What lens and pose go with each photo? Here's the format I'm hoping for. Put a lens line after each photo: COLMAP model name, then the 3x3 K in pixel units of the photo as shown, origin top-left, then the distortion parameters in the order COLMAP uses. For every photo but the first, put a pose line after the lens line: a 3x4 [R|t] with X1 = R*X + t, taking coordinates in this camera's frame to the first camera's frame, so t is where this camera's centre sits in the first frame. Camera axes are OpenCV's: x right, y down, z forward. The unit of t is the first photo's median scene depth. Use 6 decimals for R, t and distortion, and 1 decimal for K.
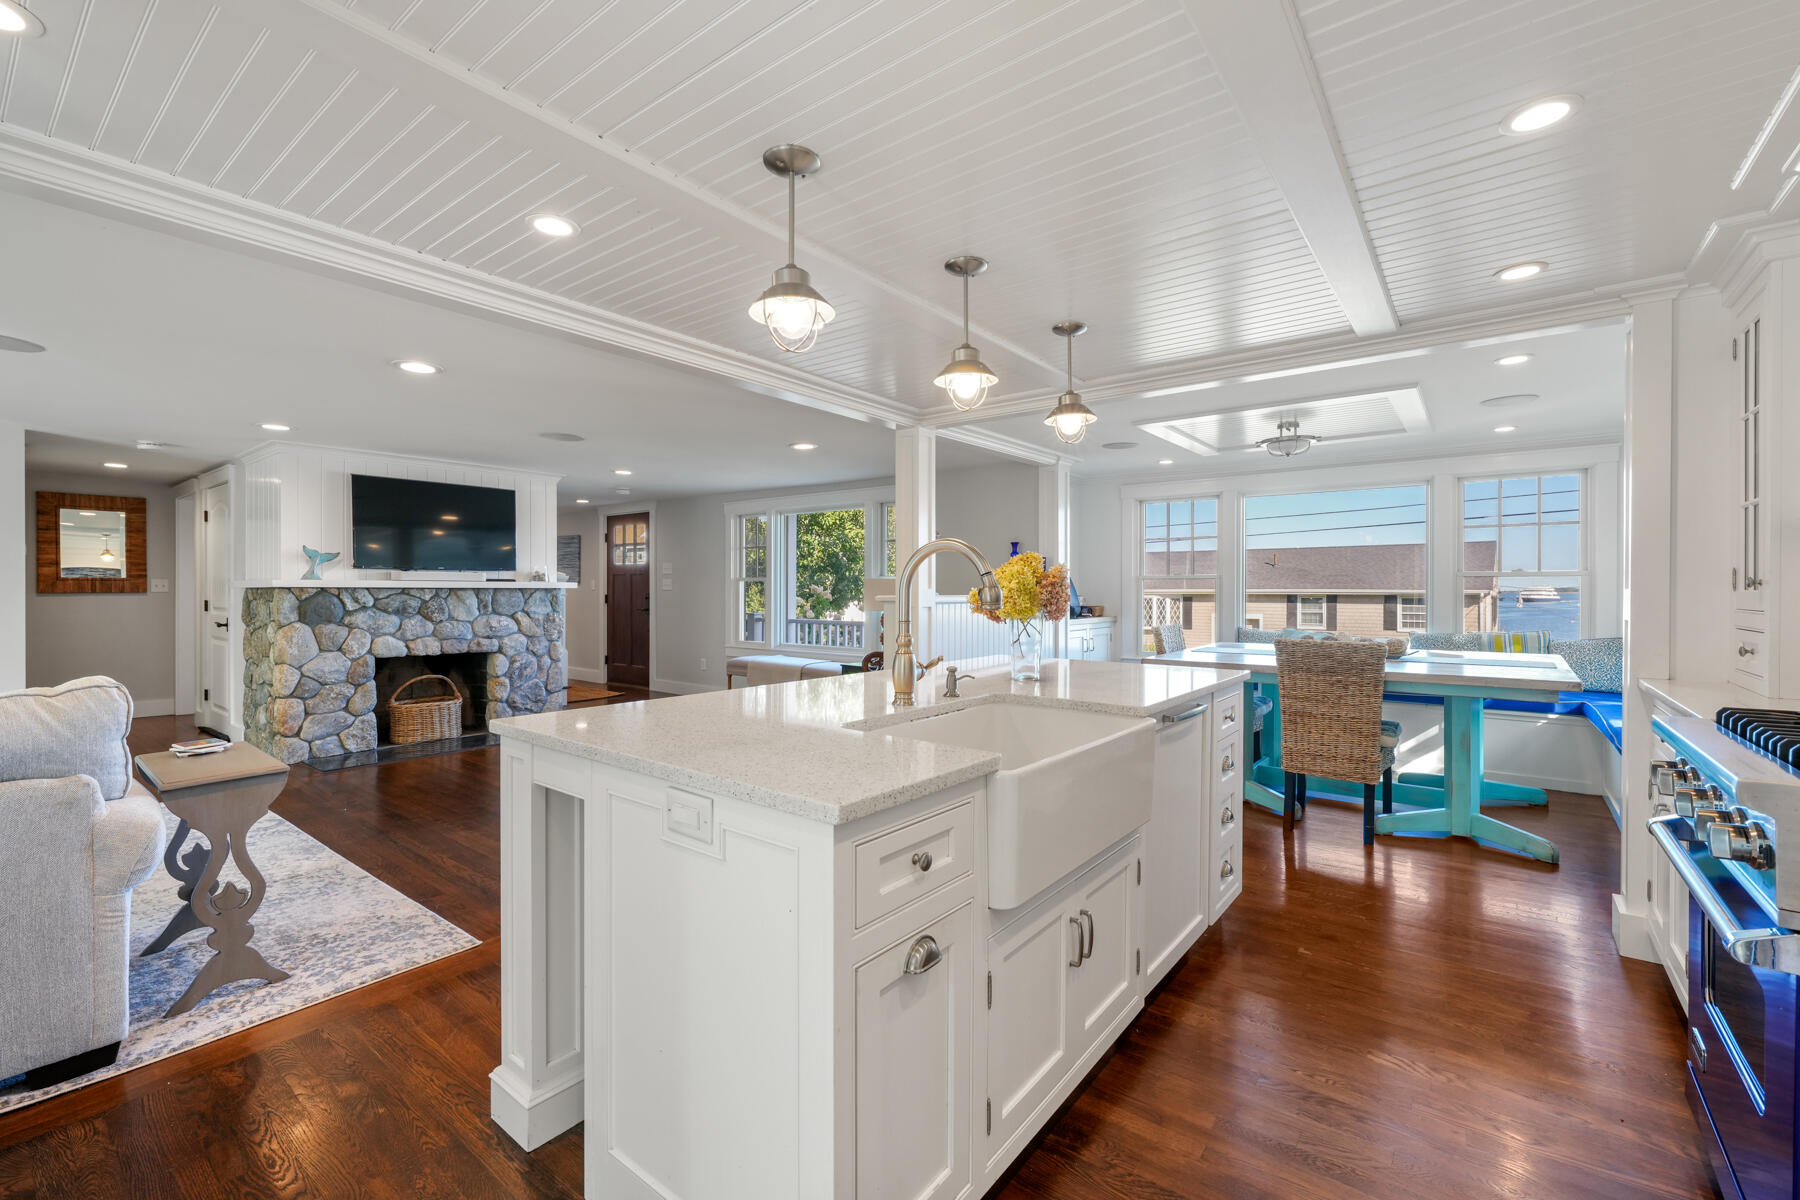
lens RADIAL K [[766.5, 0, 871.4], [0, 766.5, 593.1], [0, 0, 1]] dist [0.002785, -0.001755]
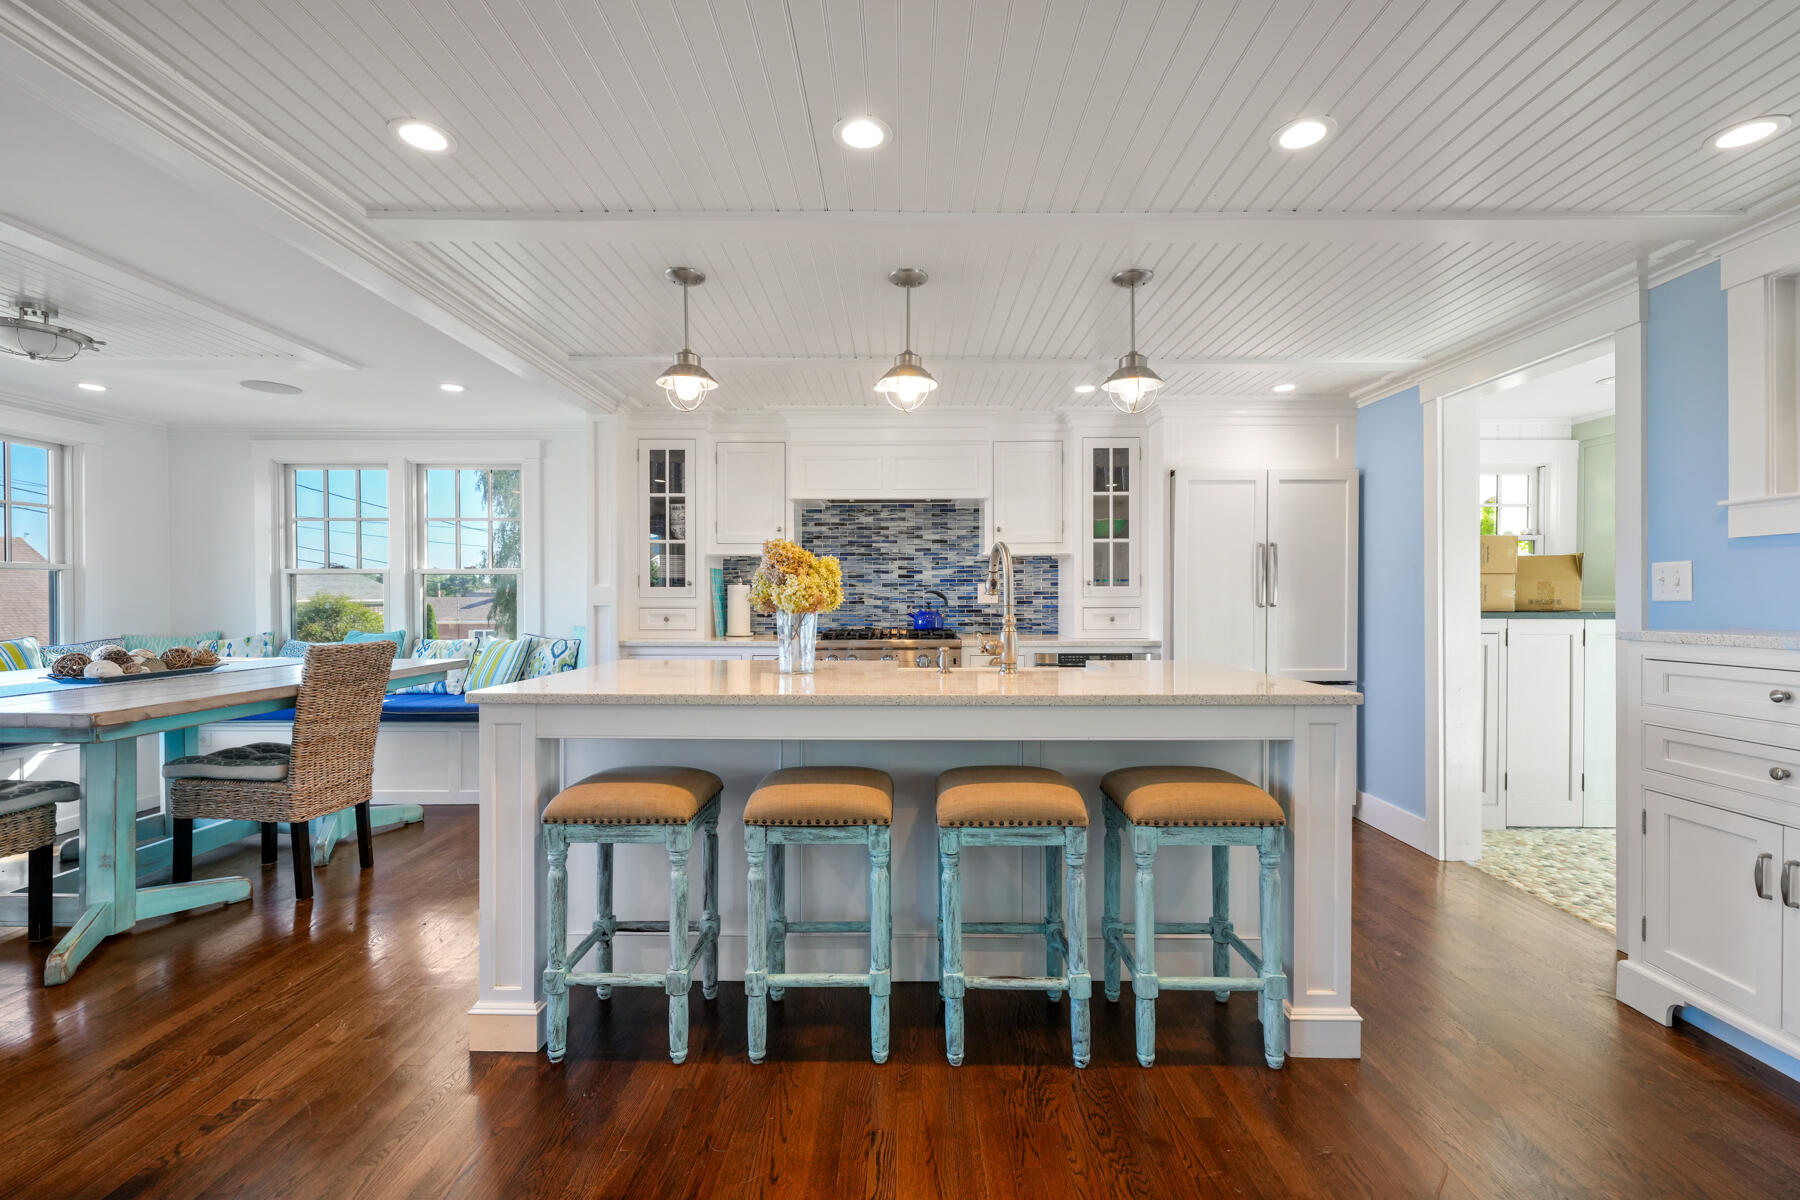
lens RADIAL K [[766.5, 0, 904.2], [0, 766.5, 606.3], [0, 0, 1]] dist [0.002785, -0.001755]
pose [[-0.635352, -0.007986, 0.772181, -0.294415], [0.003472, 0.999907, 0.013198, 0.008881], [-0.772215, 0.011066, -0.635265, 0.709643]]
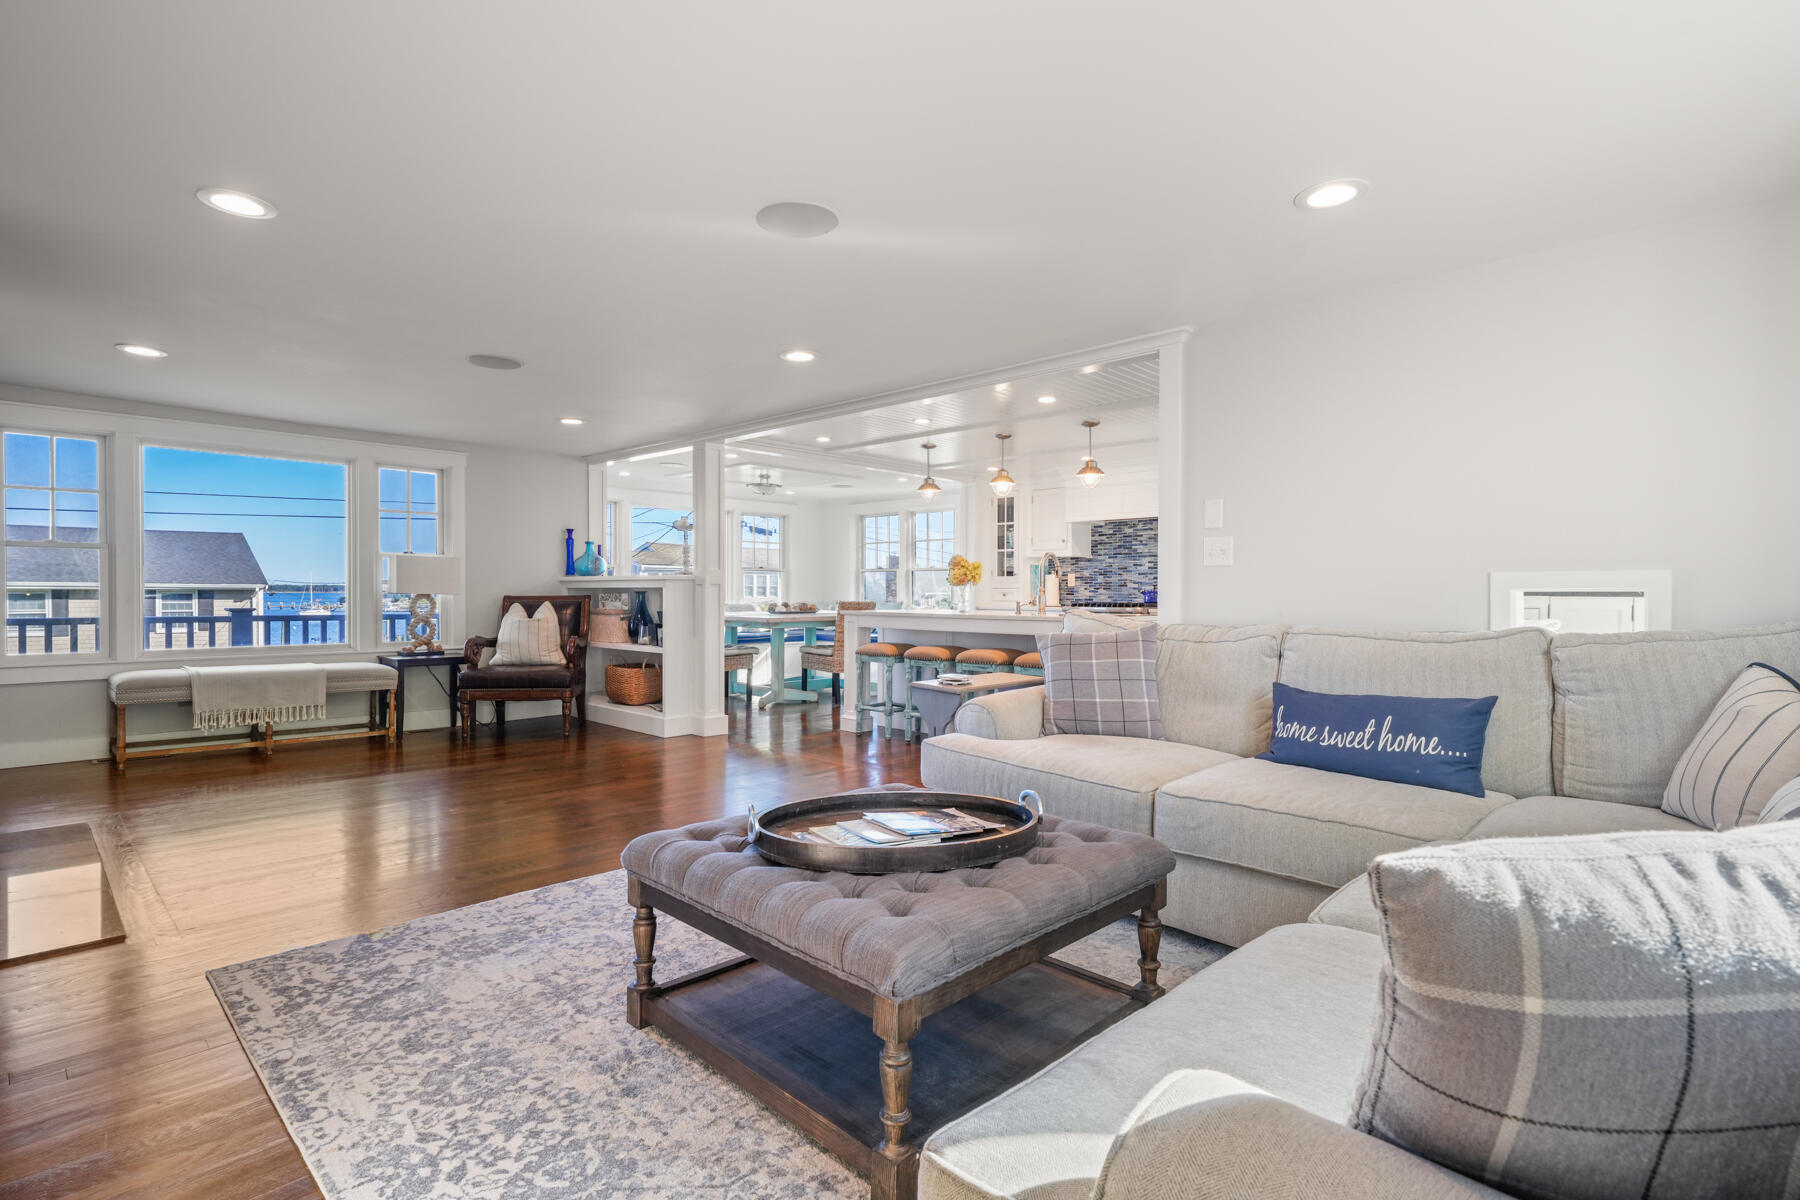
lens RADIAL K [[892.2, 0, 915.8], [0, 892.2, 602.4], [0, 0, 1]] dist [0.001793, -0.000077]
pose [[0.061844, -0.011941, 0.998014, -1.130634], [0.000731, 0.999929, 0.011919, 0.025789], [-0.998086, -0.000008, 0.061849, 0.458413]]
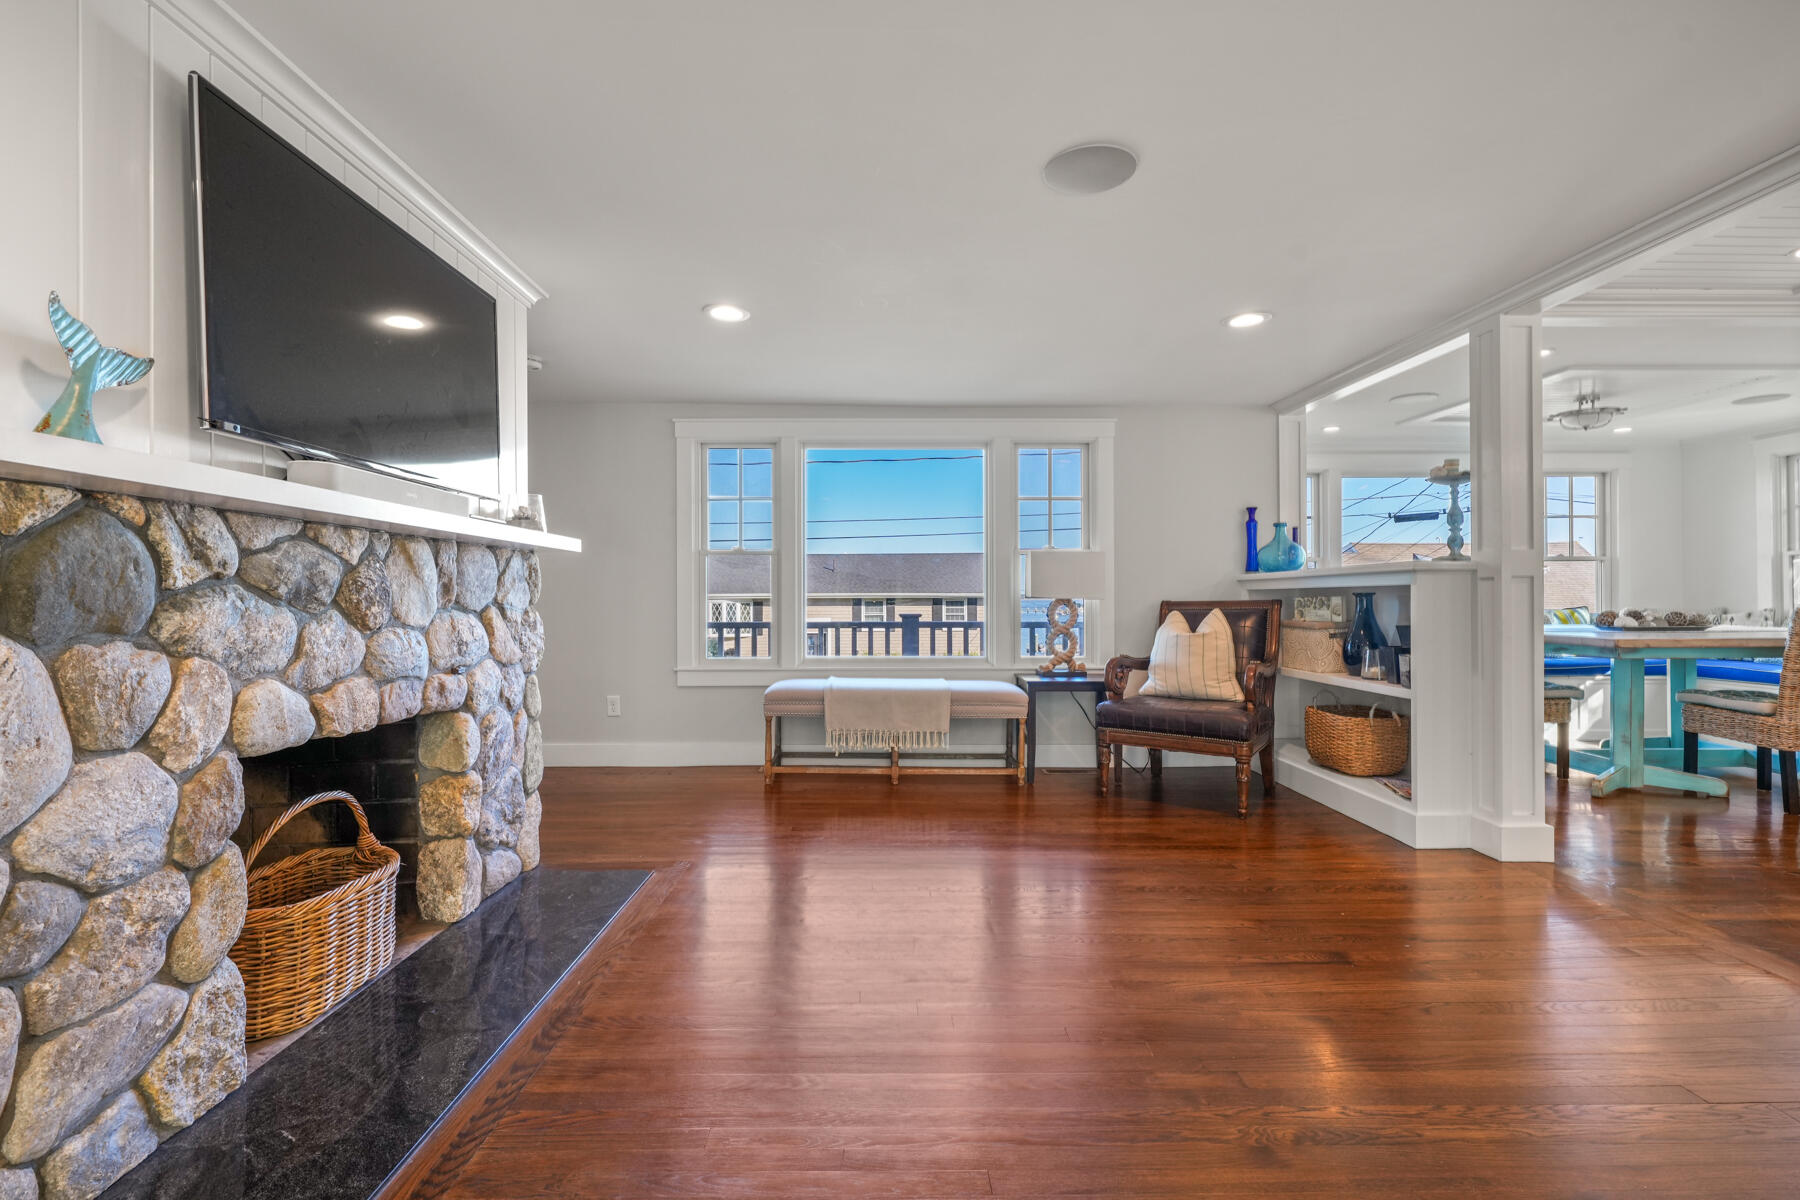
lens RADIAL K [[825.4, 0, 881.4], [0, 825.4, 593.3], [0, 0, 1]] dist [-0.002574, -0.000004]
pose [[0.764740, 0.000401, 0.644339, -0.690983], [0.007122, 0.999933, -0.009076, 0.029013], [-0.644300, 0.011529, 0.764686, 0.642627]]
